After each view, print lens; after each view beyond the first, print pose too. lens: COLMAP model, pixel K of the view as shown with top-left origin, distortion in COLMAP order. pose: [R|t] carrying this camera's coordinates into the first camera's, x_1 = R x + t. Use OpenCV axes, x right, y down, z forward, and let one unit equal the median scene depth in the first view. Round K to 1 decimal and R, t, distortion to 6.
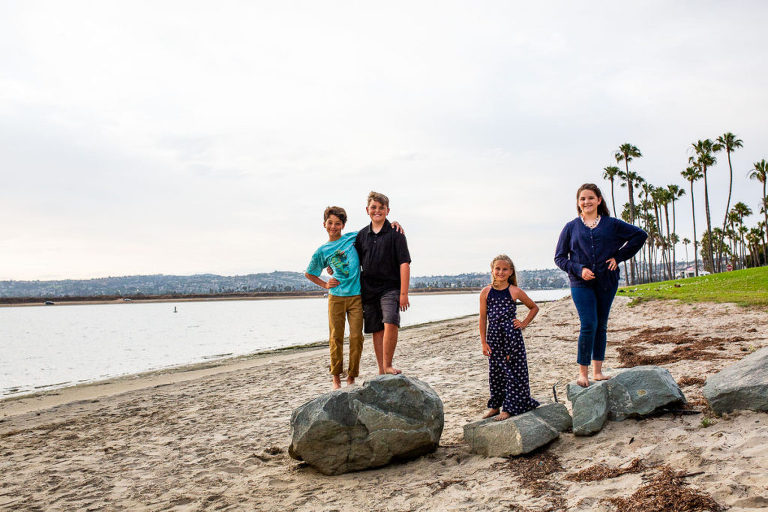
lens RADIAL K [[726.5, 0, 387.0], [0, 726.5, 280.4], [0, 0, 1]] dist [-0.064931, 0.095509]
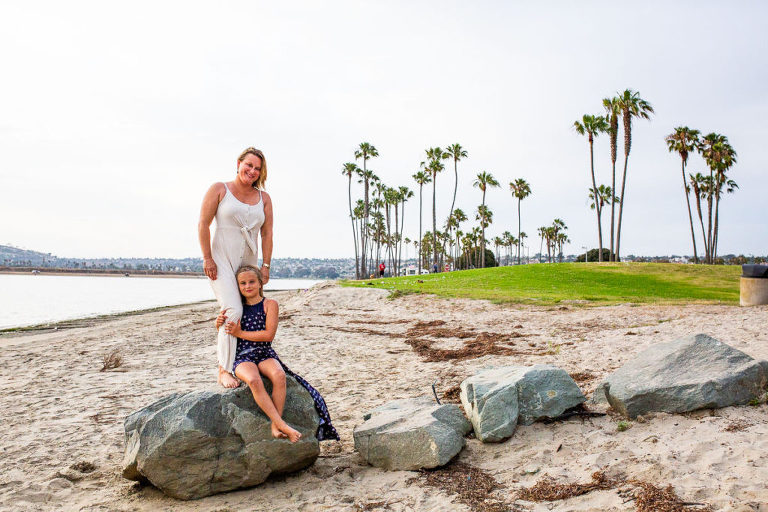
lens RADIAL K [[726.5, 0, 387.0], [0, 726.5, 280.4], [0, 0, 1]] dist [-0.064931, 0.095509]
pose [[0.929763, 0.051585, 0.364528, -0.010850], [-0.057655, 0.998320, 0.005781, 0.001067], [-0.363617, -0.026392, 0.931175, 0.013015]]
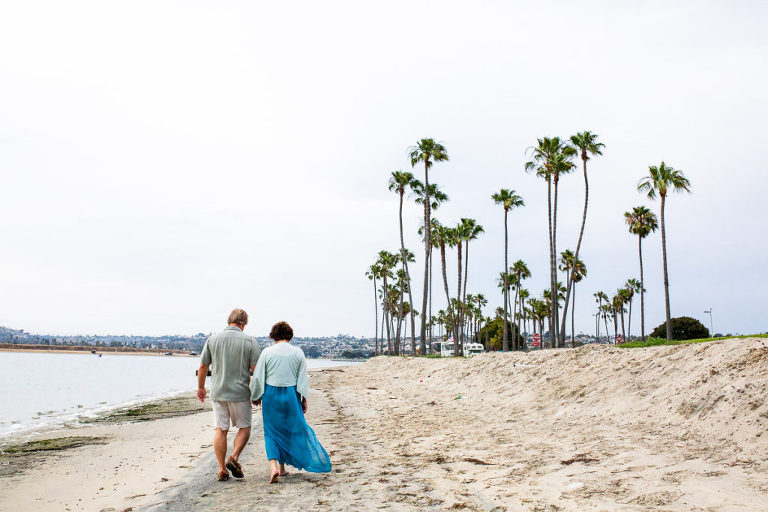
lens RADIAL K [[749.5, 0, 384.0], [0, 749.5, 256.0], [0, 0, 1]] dist [-0.037912, 0.007187]
pose [[0.923885, 0.104363, 0.368164, 0.058823], [-0.059191, 0.989487, -0.131951, 0.011708], [-0.378064, 0.100115, 0.920350, 0.443821]]
